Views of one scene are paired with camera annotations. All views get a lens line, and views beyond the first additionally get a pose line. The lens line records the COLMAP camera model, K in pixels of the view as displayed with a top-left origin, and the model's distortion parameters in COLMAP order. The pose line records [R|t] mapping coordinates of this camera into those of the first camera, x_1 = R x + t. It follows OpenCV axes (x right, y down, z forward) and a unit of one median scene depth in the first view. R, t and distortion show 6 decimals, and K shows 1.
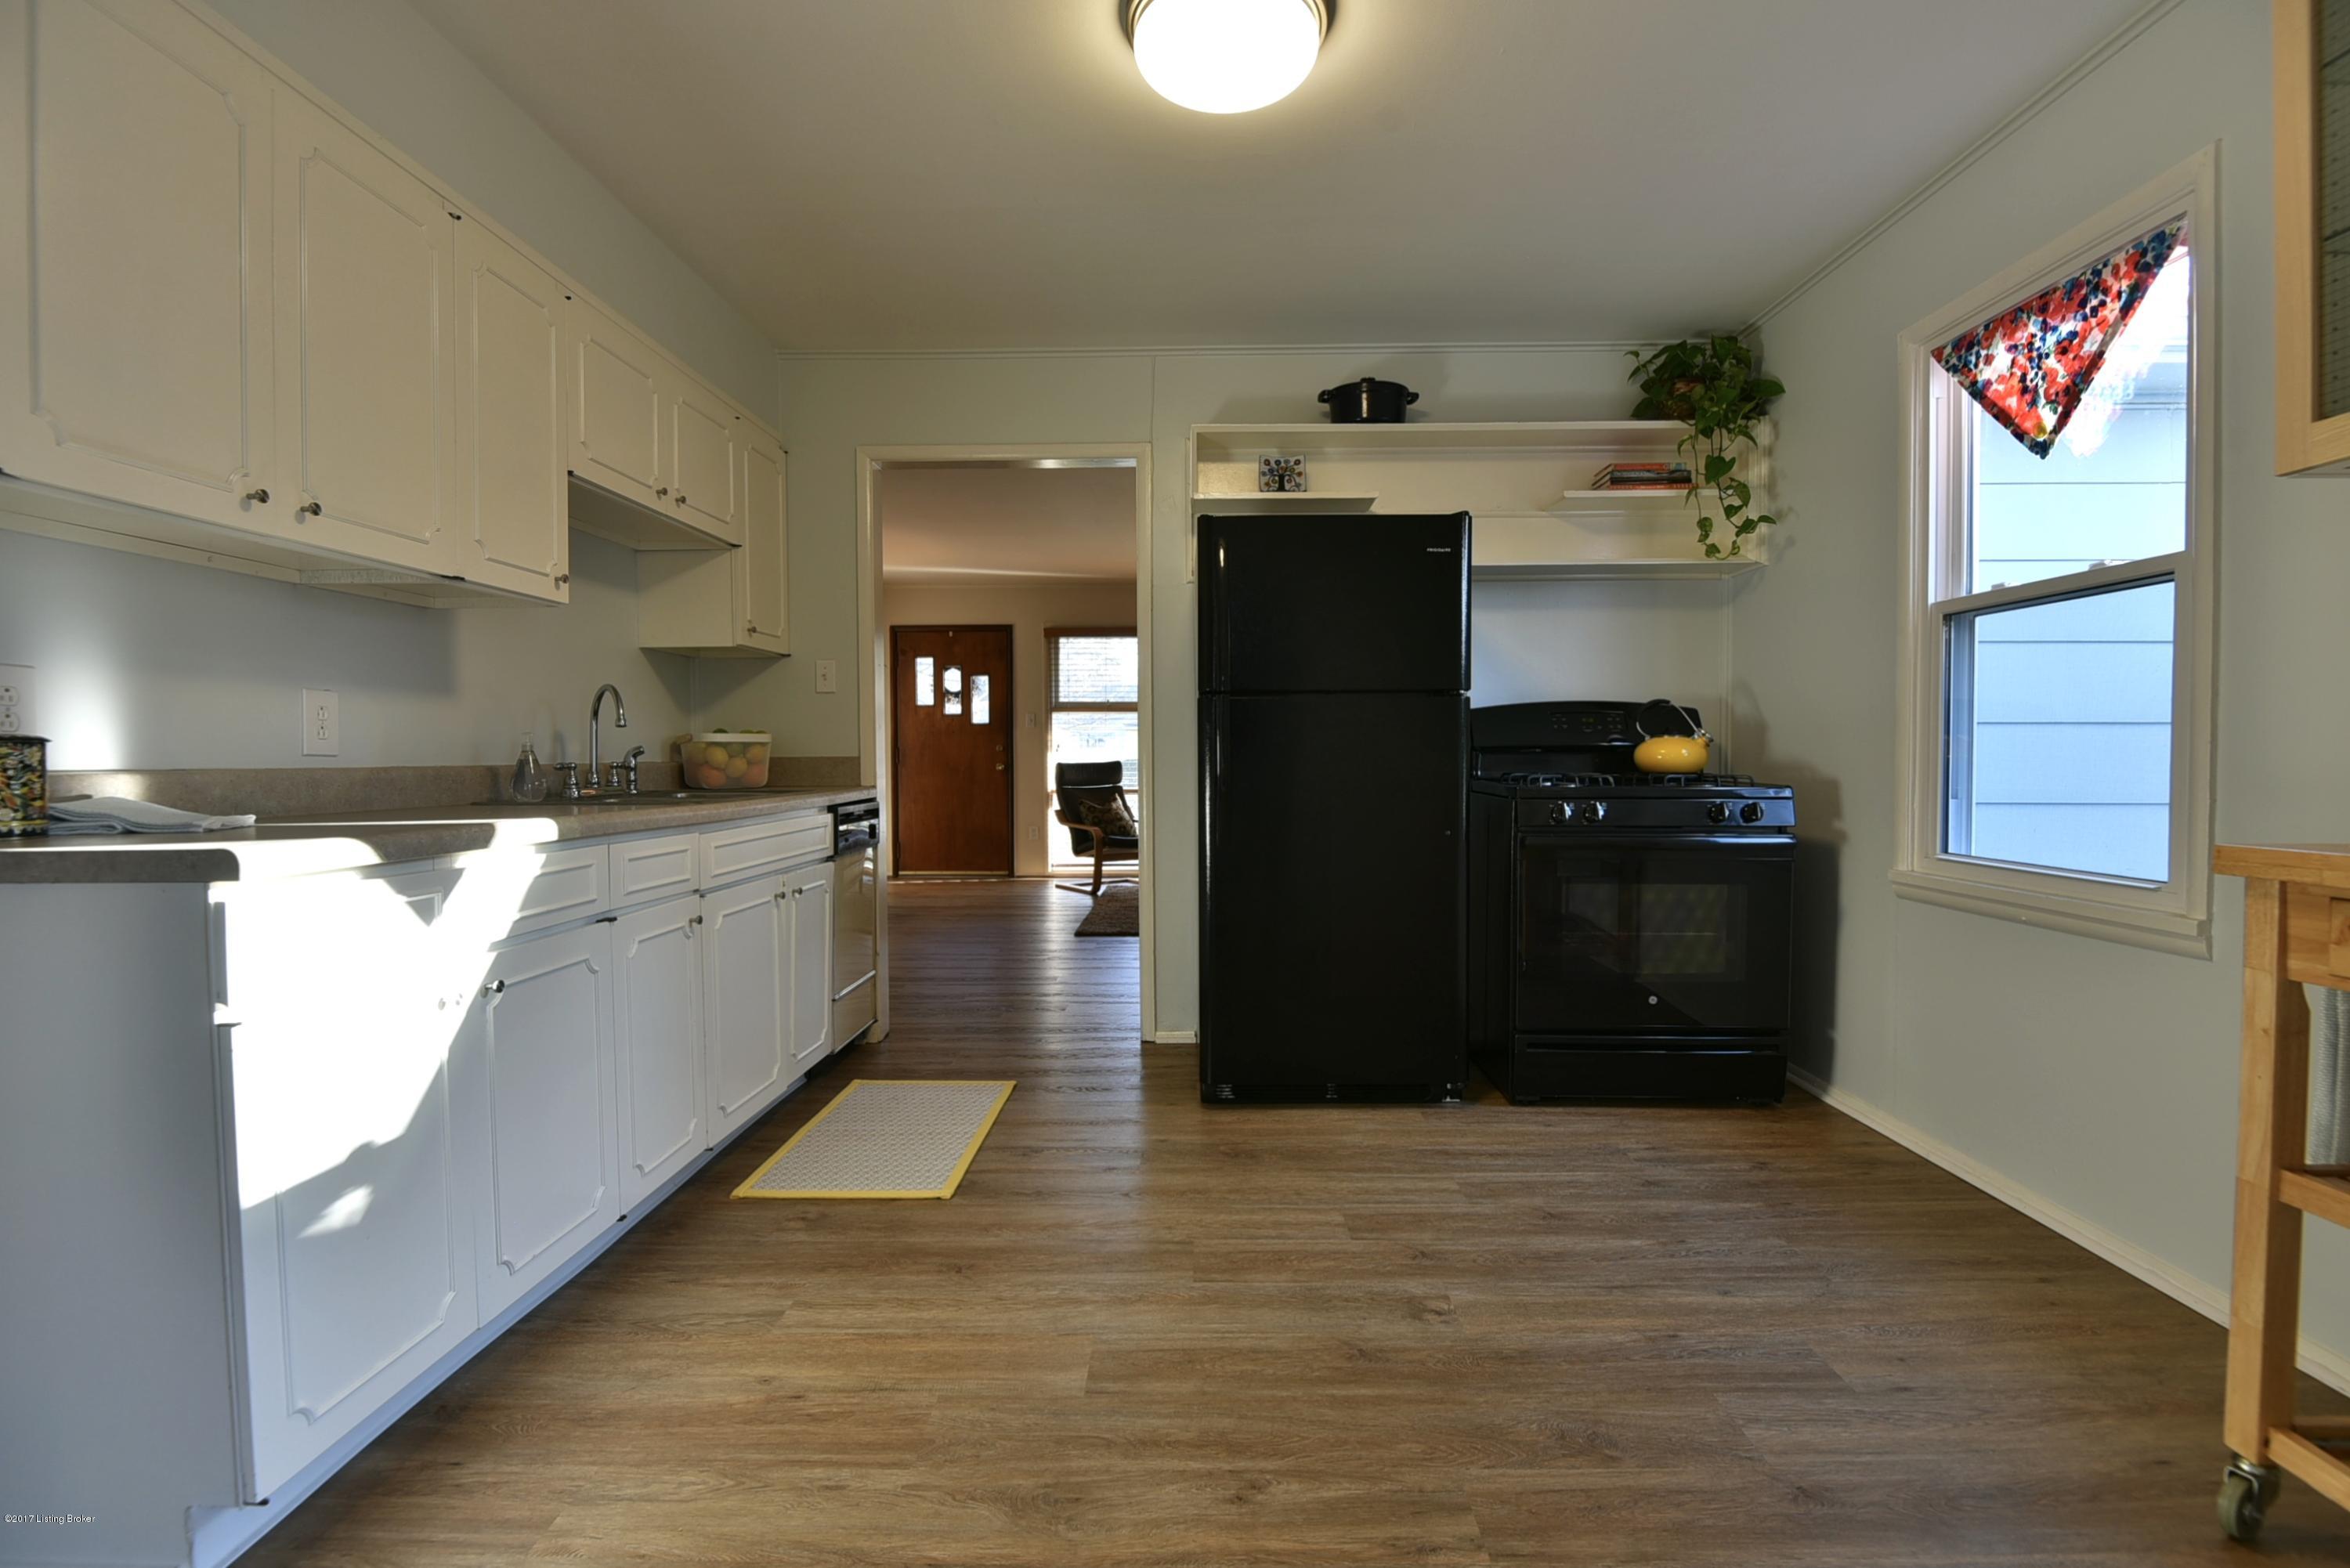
lens RADIAL K [[1149.6, 0, 1175.0], [0, 1149.6, 784.0], [0, 0, 1]] dist [-0.023113, 0.000072]
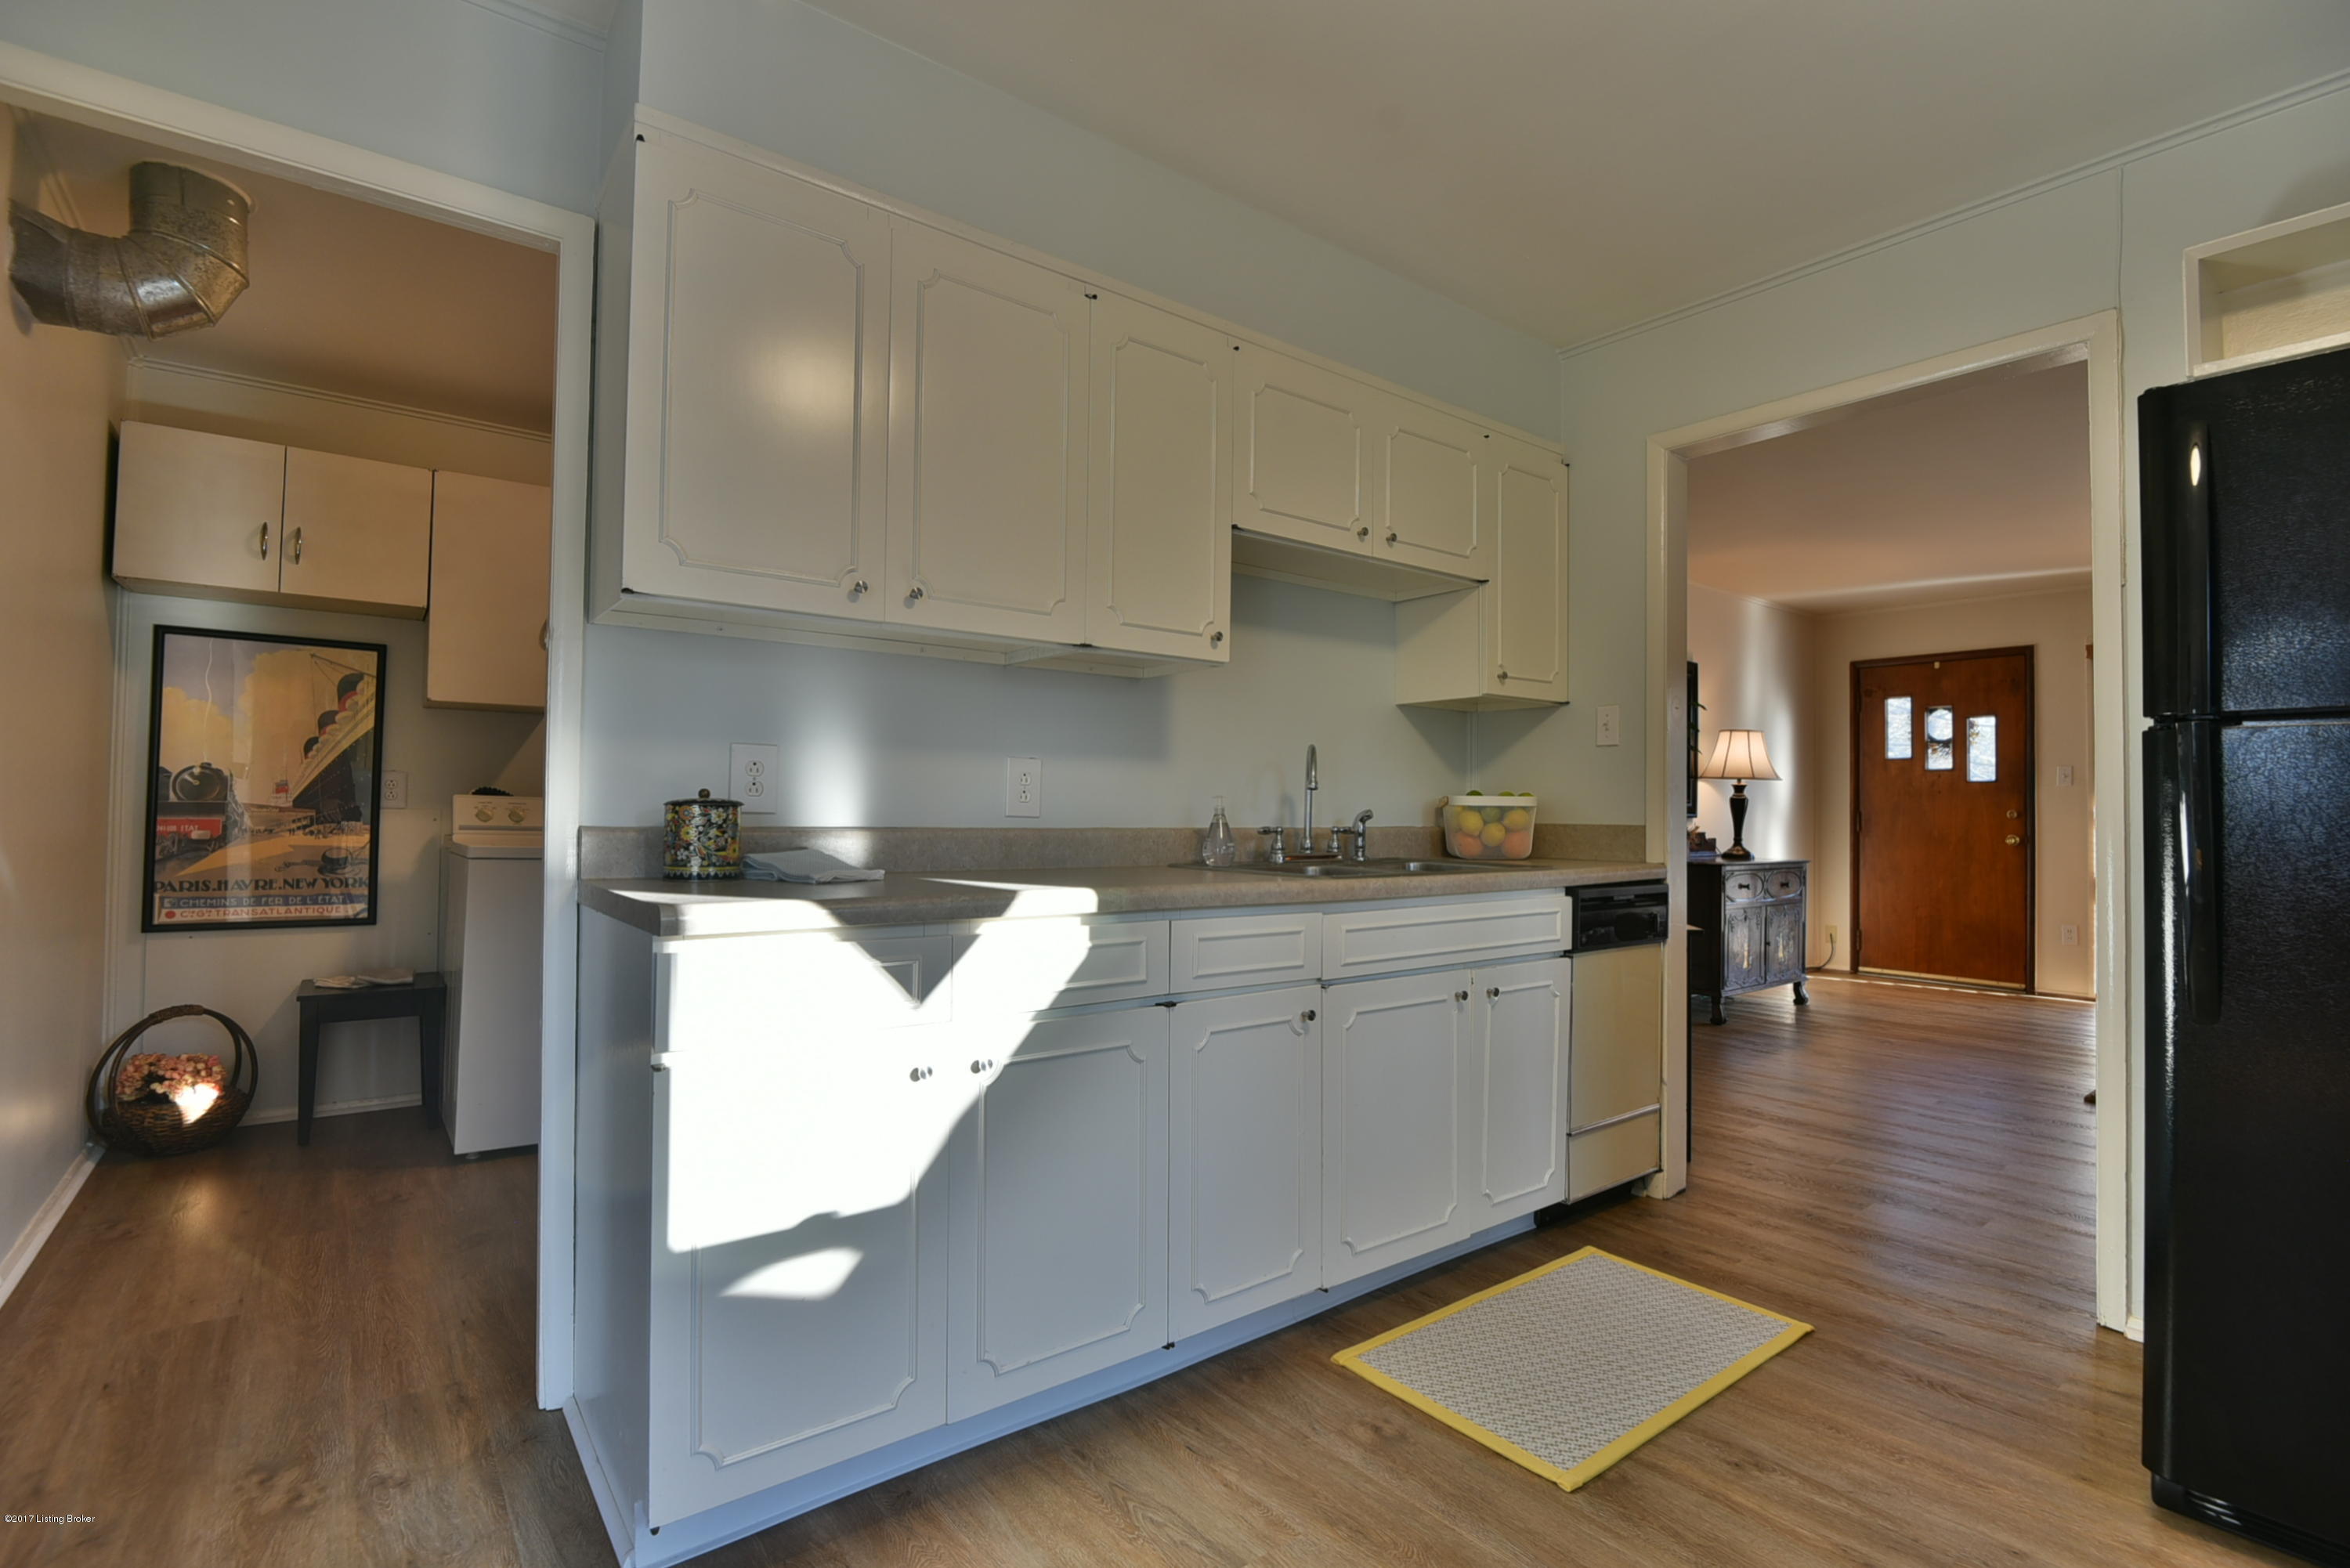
lens RADIAL K [[1089.8, 0, 1175.0], [0, 1089.8, 784.0], [0, 0, 1]] dist [-0.001810, -0.013751]
pose [[0.618509, -0.008506, -0.785732, 0.138283], [-0.032625, 0.998801, -0.036494, -0.017693], [0.785100, 0.048206, 0.617490, 0.346675]]
